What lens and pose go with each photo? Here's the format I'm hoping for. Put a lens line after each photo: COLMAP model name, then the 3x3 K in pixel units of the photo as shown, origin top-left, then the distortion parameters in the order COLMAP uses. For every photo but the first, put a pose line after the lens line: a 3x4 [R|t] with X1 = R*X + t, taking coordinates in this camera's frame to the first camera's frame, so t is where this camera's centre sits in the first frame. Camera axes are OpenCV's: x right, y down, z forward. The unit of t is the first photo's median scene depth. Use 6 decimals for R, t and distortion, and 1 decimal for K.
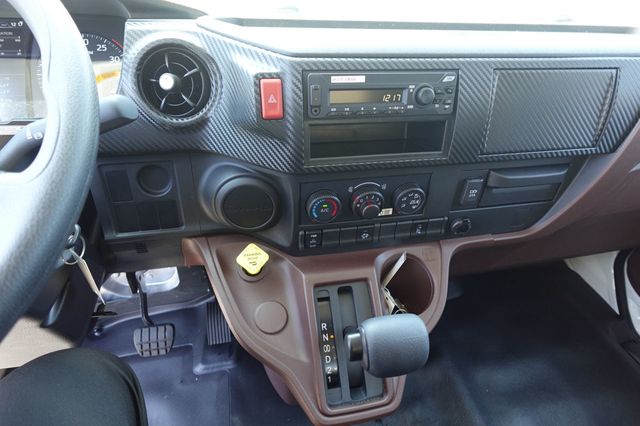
lens RADIAL K [[359.9, 0, 320.0], [0, 359.9, 213.0], [0, 0, 1]] dist [-0.003485, -0.000036]
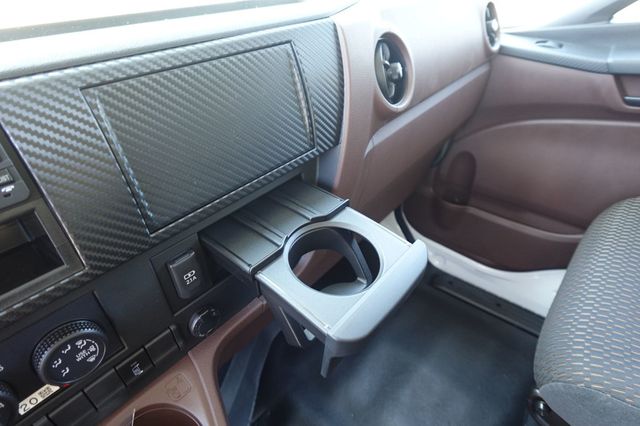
lens RADIAL K [[372.1, 0, 338.3], [0, 372.1, 220.5], [0, 0, 1]] dist [0.002325, 0.000507]
pose [[0.770419, -0.416771, 0.482449, 0.370656], [0.411467, 0.903077, 0.123069, -0.122977], [-0.486980, 0.103697, 0.867236, 0.323462]]
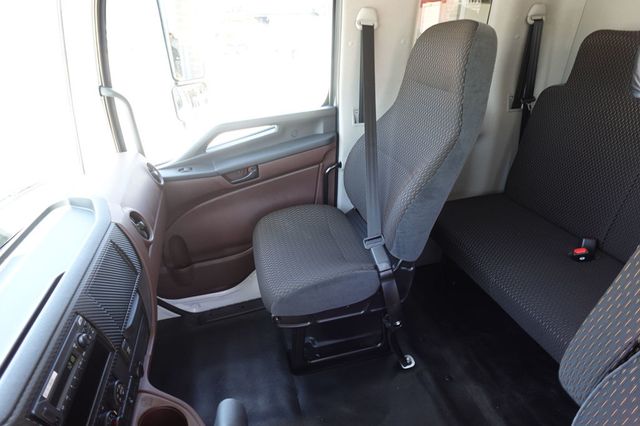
lens RADIAL K [[367.5, 0, 320.0], [0, 367.5, 213.0], [0, 0, 1]] dist [-0.006009, -0.001173]
pose [[-0.046247, -0.522349, 0.851477, -0.570290], [0.664444, 0.620398, 0.416679, -0.509431], [-0.745906, 0.585029, 0.318380, -0.332042]]
